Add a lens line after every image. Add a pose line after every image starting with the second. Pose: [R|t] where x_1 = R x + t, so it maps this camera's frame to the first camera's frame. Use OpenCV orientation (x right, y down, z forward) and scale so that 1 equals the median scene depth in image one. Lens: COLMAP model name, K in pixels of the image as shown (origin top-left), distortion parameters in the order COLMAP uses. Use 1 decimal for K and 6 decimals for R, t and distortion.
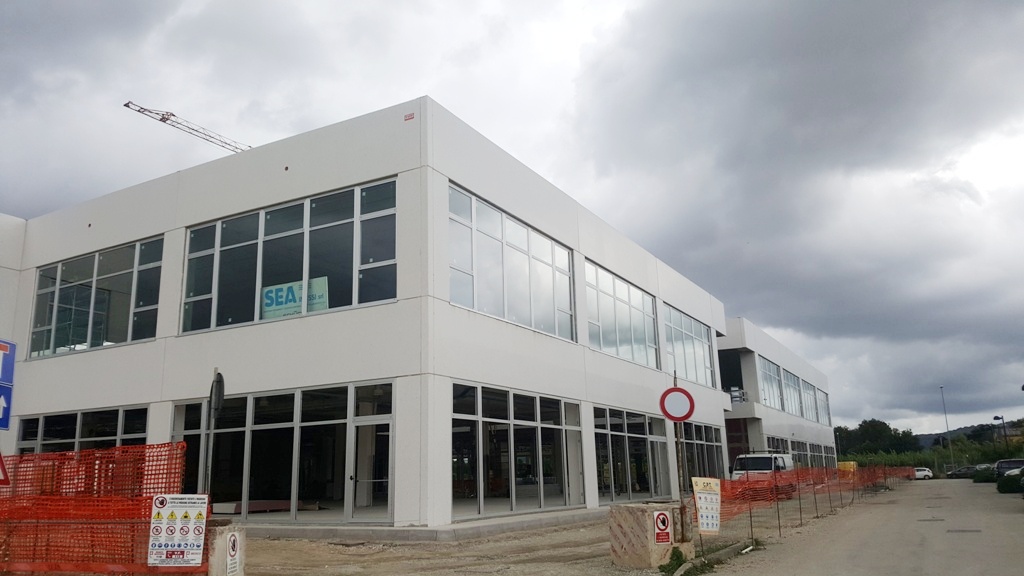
lens RADIAL K [[769.3, 0, 505.6], [0, 769.3, 292.8], [0, 0, 1]] dist [0.130843, -0.306005]
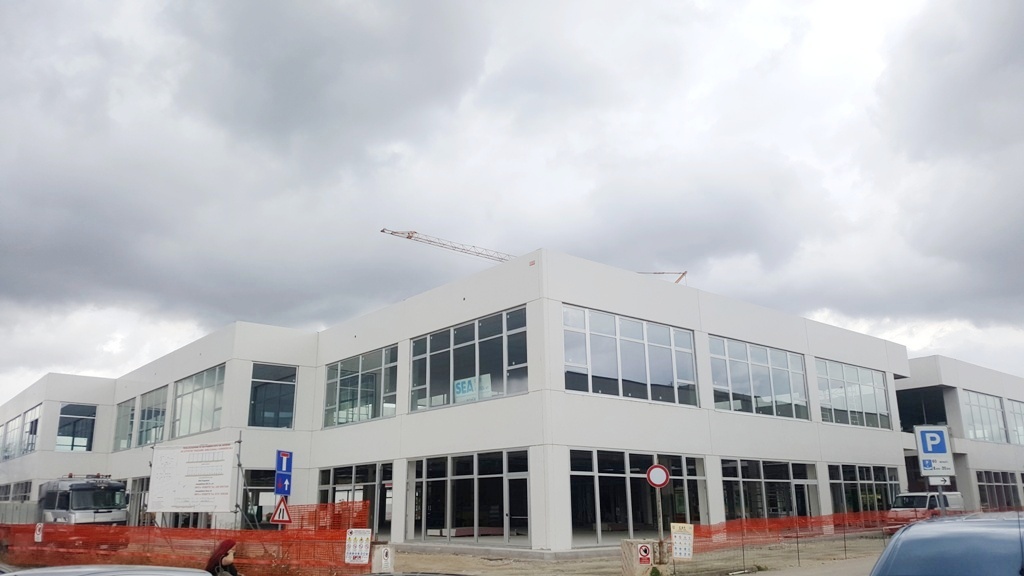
lens RADIAL K [[769.3, 0, 505.6], [0, 769.3, 292.8], [0, 0, 1]] dist [0.130843, -0.306005]
pose [[0.936981, -0.079801, -0.340145, 0.301712], [0.069786, 0.996694, -0.041596, -0.110203], [0.342340, 0.015238, 0.939453, -0.357941]]
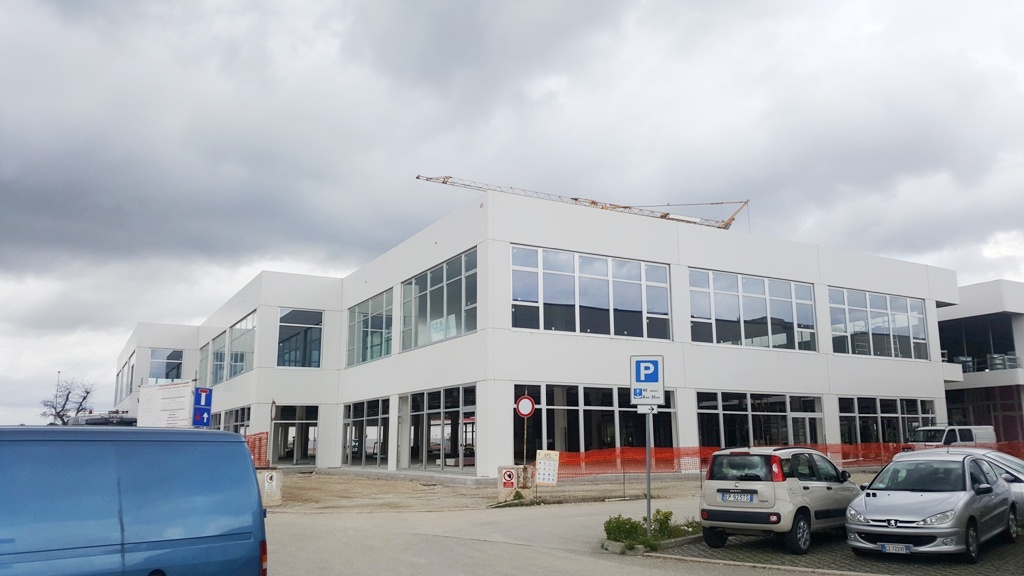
lens RADIAL K [[776.6, 0, 508.5], [0, 776.6, 300.9], [0, 0, 1]] dist [0.137947, -0.315753]
pose [[0.855255, -0.076107, -0.512589, 0.643125], [0.107018, 0.993773, 0.031008, -0.082726], [0.507037, -0.081376, 0.858074, -0.258938]]
